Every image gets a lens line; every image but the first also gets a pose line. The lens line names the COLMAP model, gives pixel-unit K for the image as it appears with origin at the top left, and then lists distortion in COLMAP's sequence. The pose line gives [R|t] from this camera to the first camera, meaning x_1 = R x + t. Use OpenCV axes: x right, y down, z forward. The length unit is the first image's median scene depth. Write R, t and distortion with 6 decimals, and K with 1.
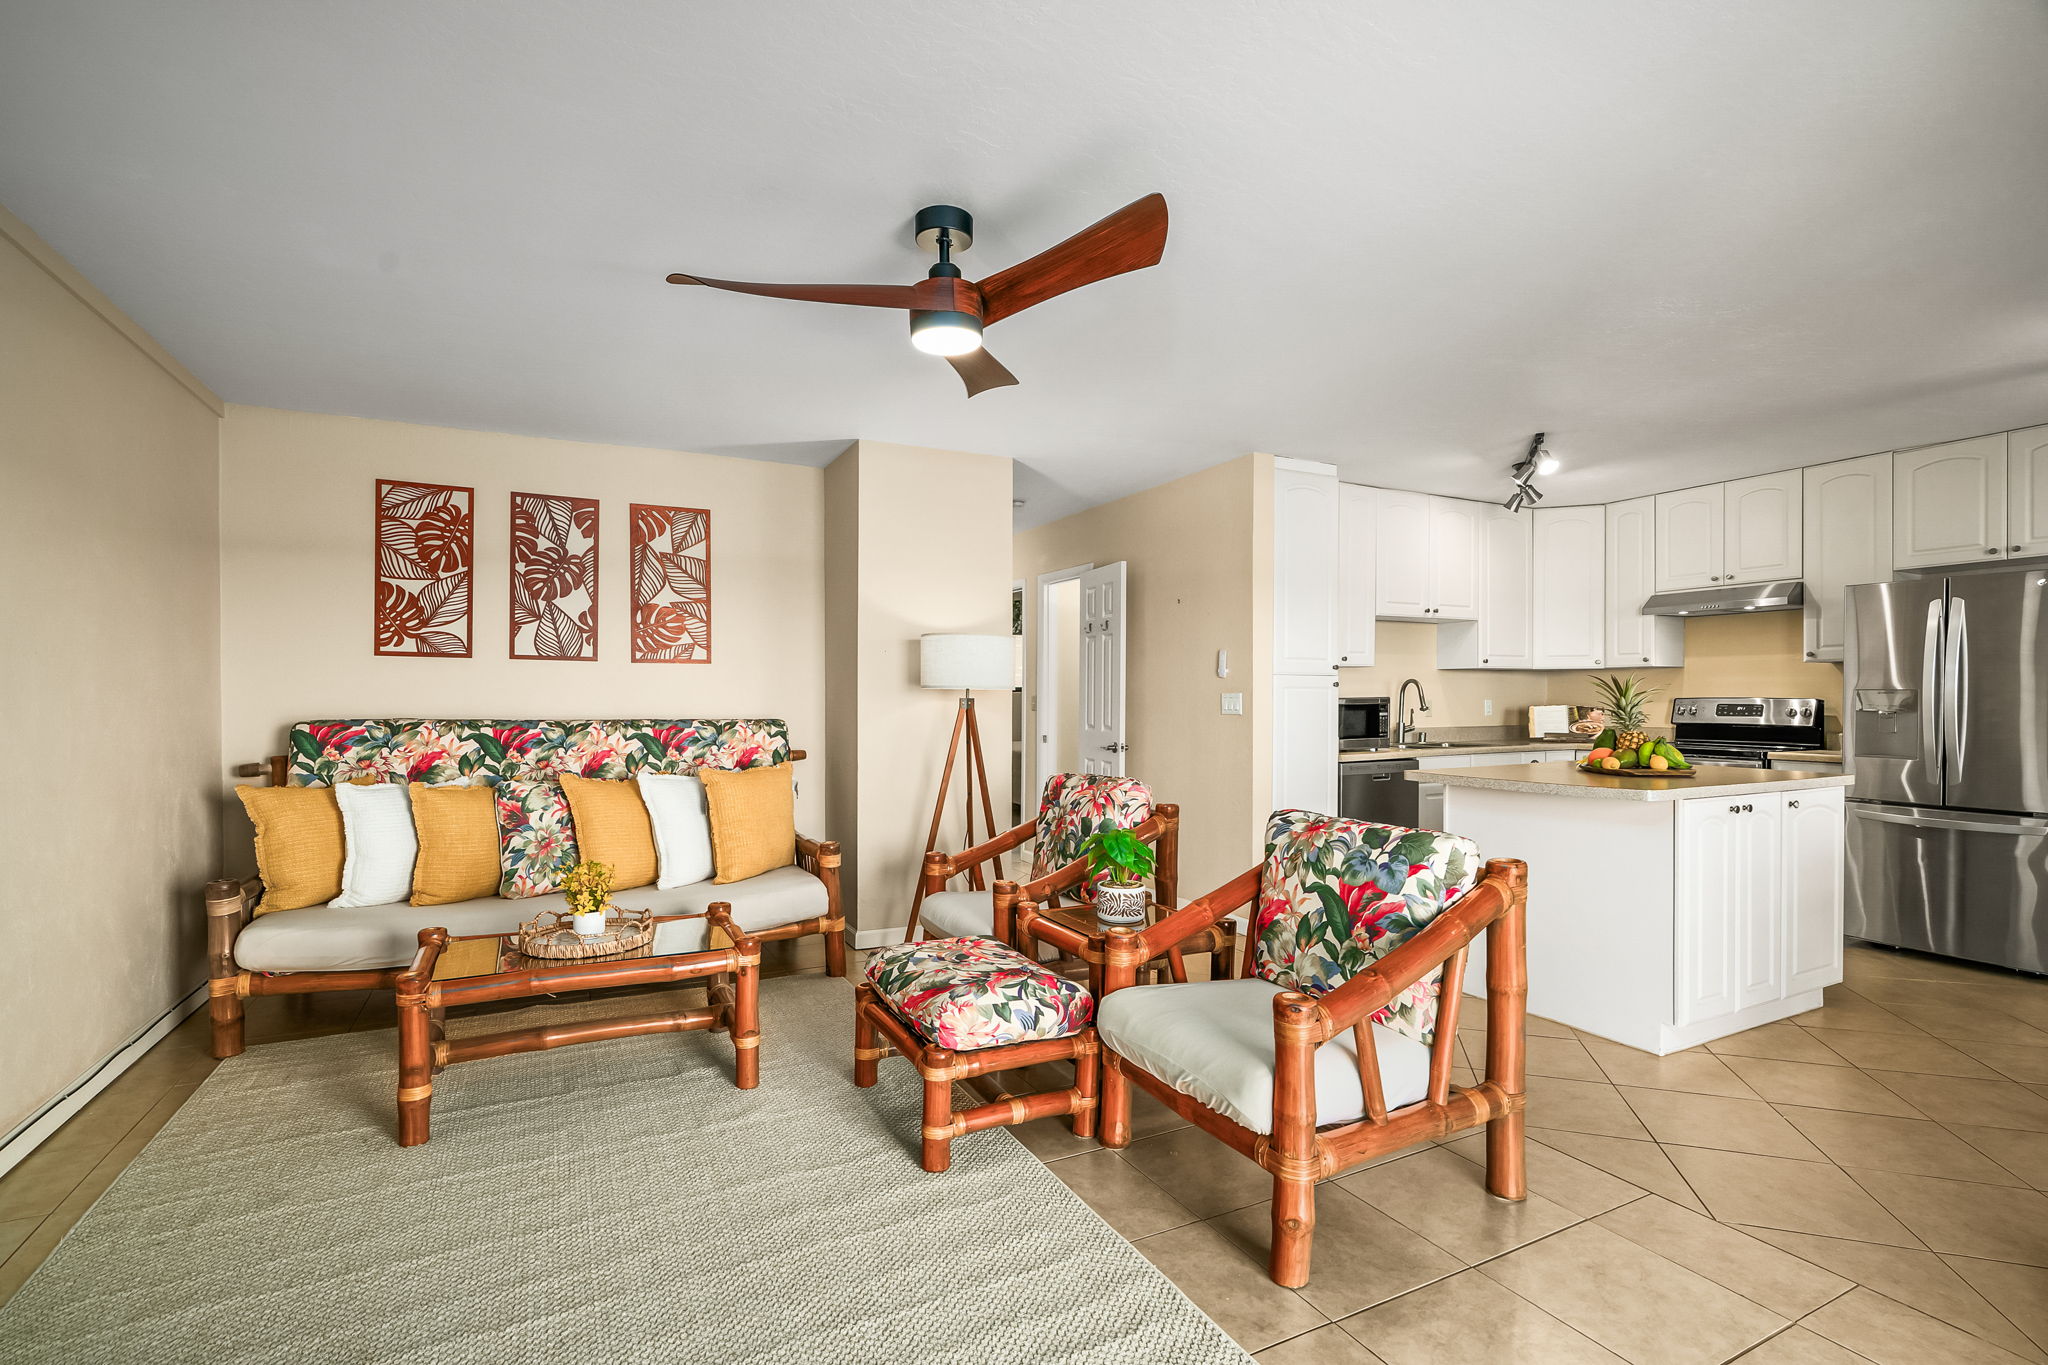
lens RADIAL K [[975.9, 0, 1020.0], [0, 975.9, 704.7], [0, 0, 1]] dist [0.021403, -0.000290]
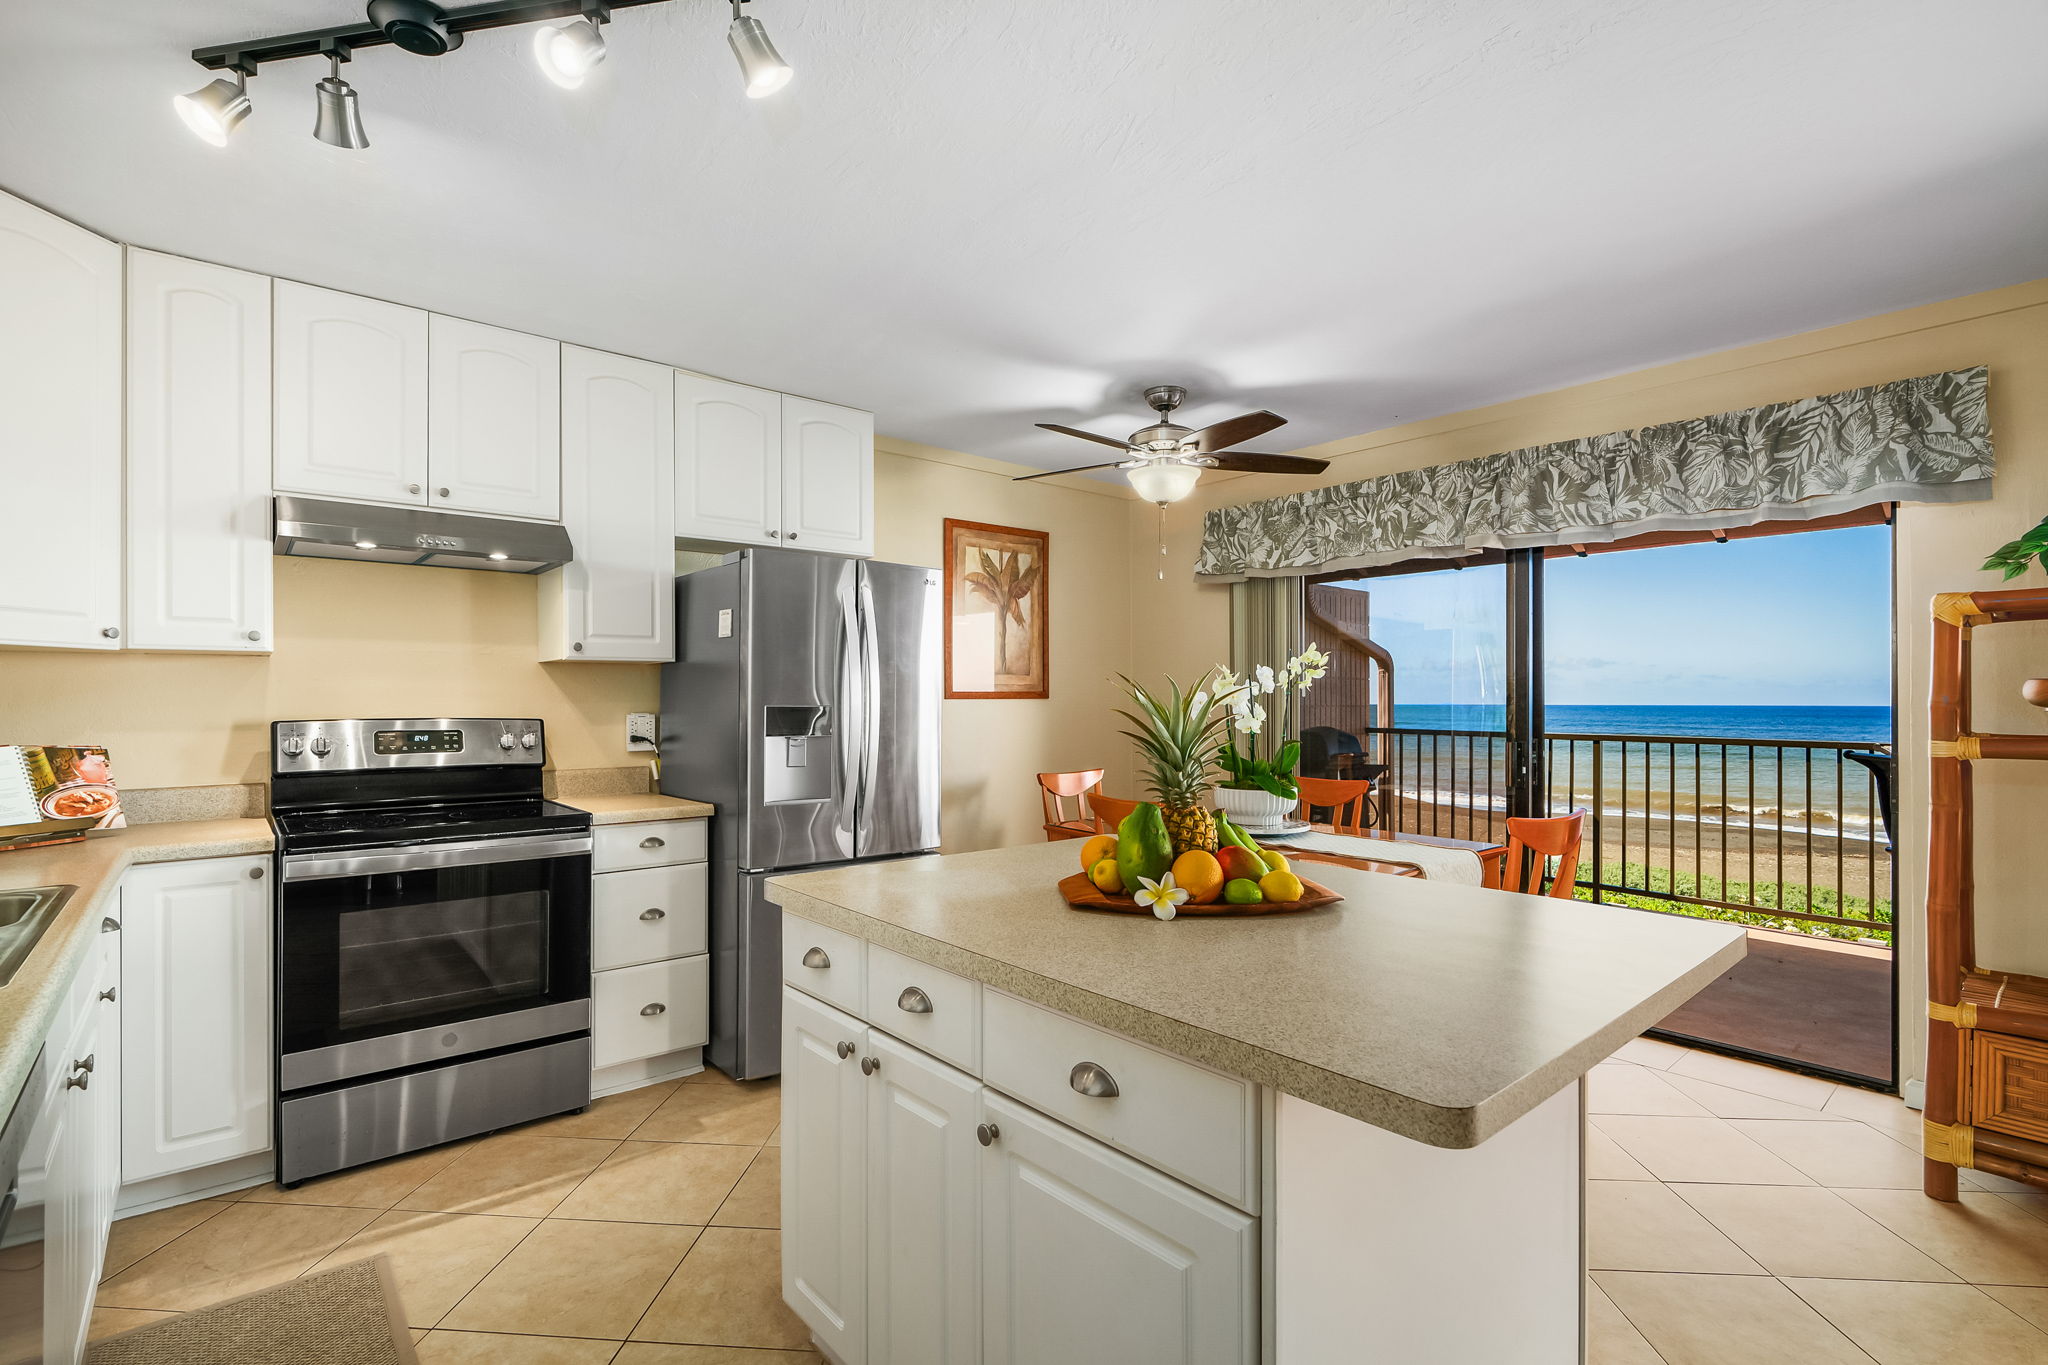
lens RADIAL K [[949.9, 0, 1016.3], [0, 949.9, 695.3], [0, 0, 1]] dist [-0.002651, 0.000006]
pose [[-0.224488, 0.006996, 0.974452, 0.154779], [0.008848, 0.999948, -0.005141, -0.014880], [-0.974437, 0.007468, -0.224538, 0.828766]]
